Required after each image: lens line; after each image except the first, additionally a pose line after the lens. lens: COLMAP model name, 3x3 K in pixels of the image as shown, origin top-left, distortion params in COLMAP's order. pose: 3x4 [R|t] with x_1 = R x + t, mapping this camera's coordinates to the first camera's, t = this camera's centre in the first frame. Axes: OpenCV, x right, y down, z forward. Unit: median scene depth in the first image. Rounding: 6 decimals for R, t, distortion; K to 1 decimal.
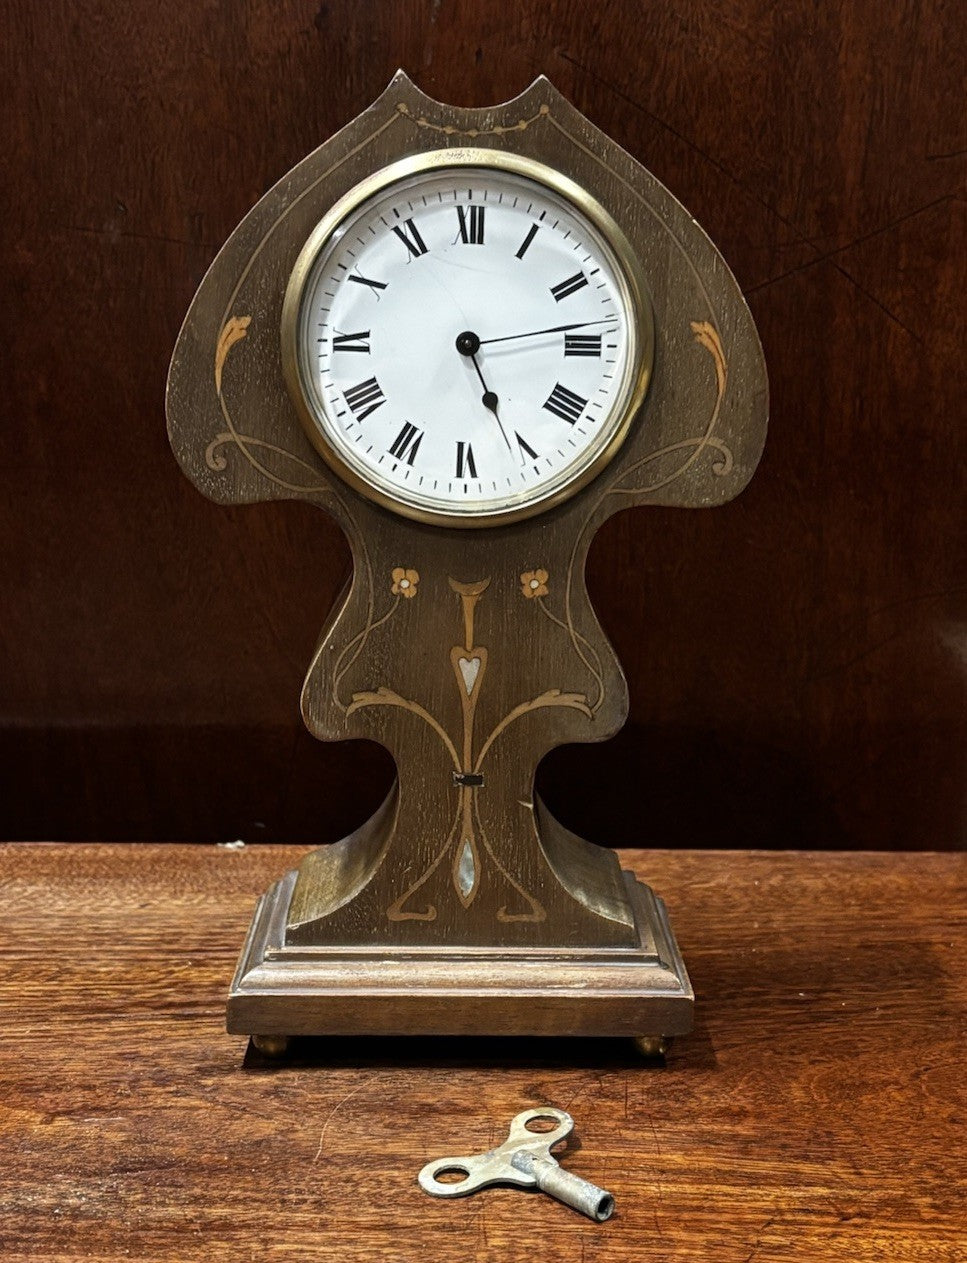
lens RADIAL K [[2040.8, 0, 483.5], [0, 2040.8, 631.5], [0, 0, 1]] dist [0.299605, -1.721192]
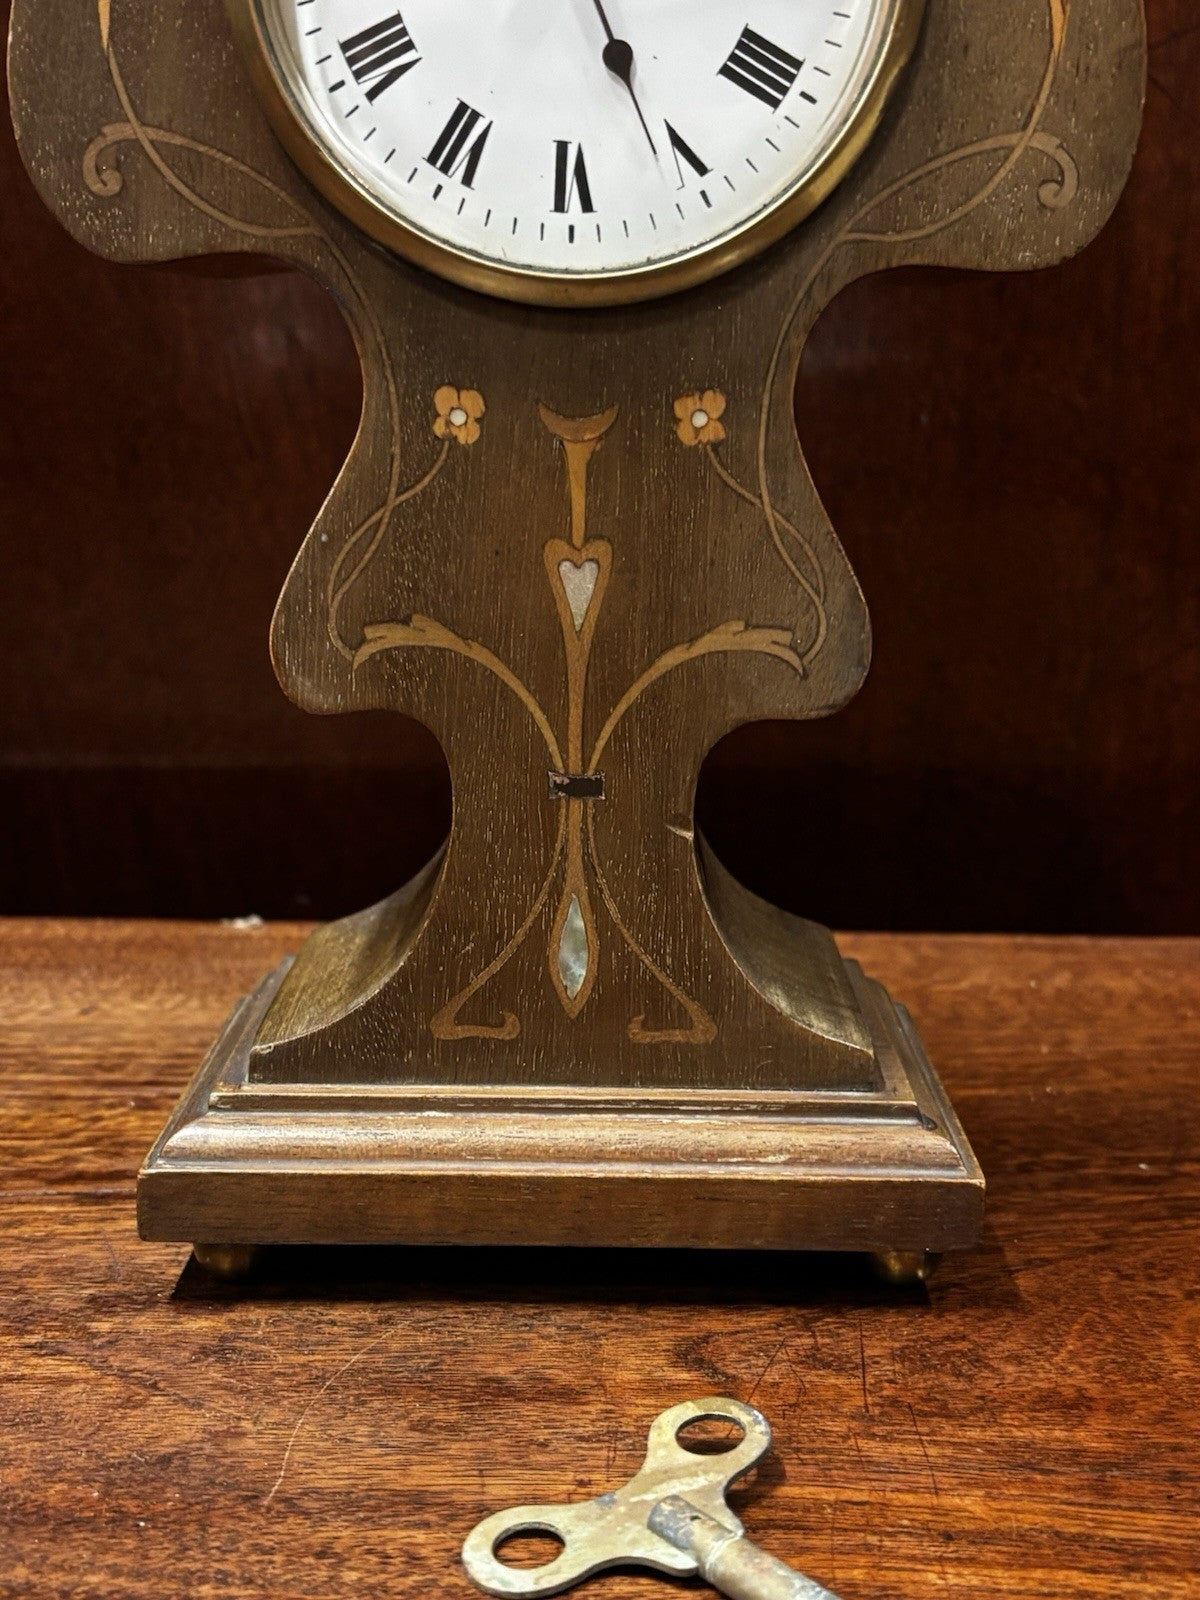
lens RADIAL K [[2079.4, 0, 596.9], [0, 2079.4, 792.4], [0, 0, 1]] dist [0.248509, -1.145897]
pose [[0.999814, 0.005207, -0.018556, 0.008568], [-0.004736, 0.999667, 0.025350, 0.060460], [0.018682, -0.025258, 0.999506, 0.444192]]
